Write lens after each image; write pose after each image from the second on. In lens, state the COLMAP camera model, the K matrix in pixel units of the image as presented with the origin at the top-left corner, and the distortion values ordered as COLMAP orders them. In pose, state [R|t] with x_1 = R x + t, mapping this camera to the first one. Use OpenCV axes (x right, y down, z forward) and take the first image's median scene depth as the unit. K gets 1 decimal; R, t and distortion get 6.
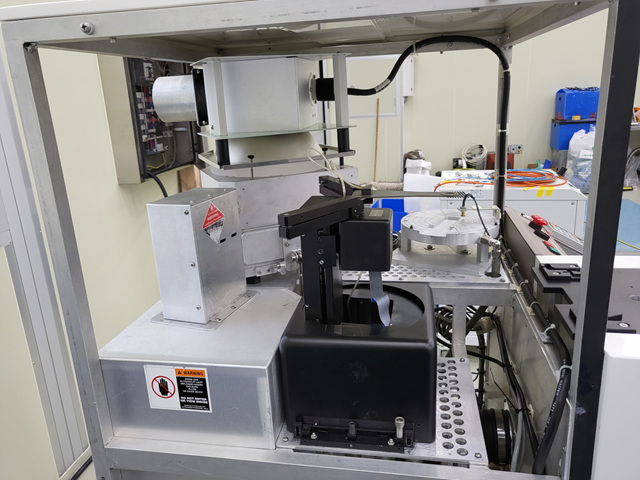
lens RADIAL K [[502.2, 0, 315.9], [0, 502.2, 242.3], [0, 0, 1]] dist [-0.027744, 0.083553]
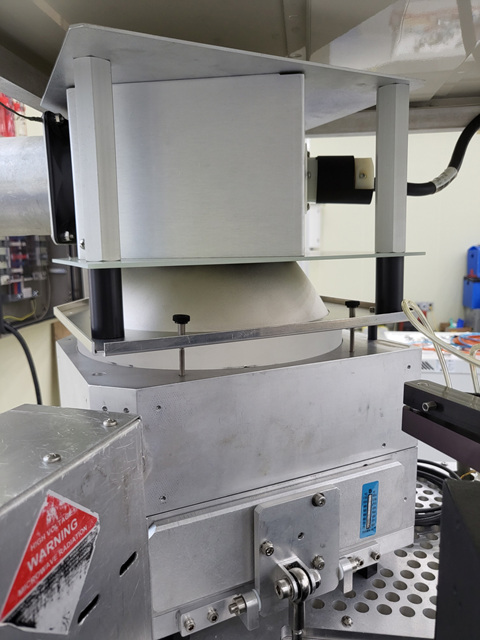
lens RADIAL K [[502.2, 0, 241.4], [0, 502.2, 329.8], [0, 0, 1]] dist [-0.027744, 0.083553]
pose [[0.997129, 0.024114, 0.071779, -0.097459], [-0.014929, 0.991936, -0.125855, -0.101055], [-0.074235, 0.124422, 0.989448, 0.545568]]
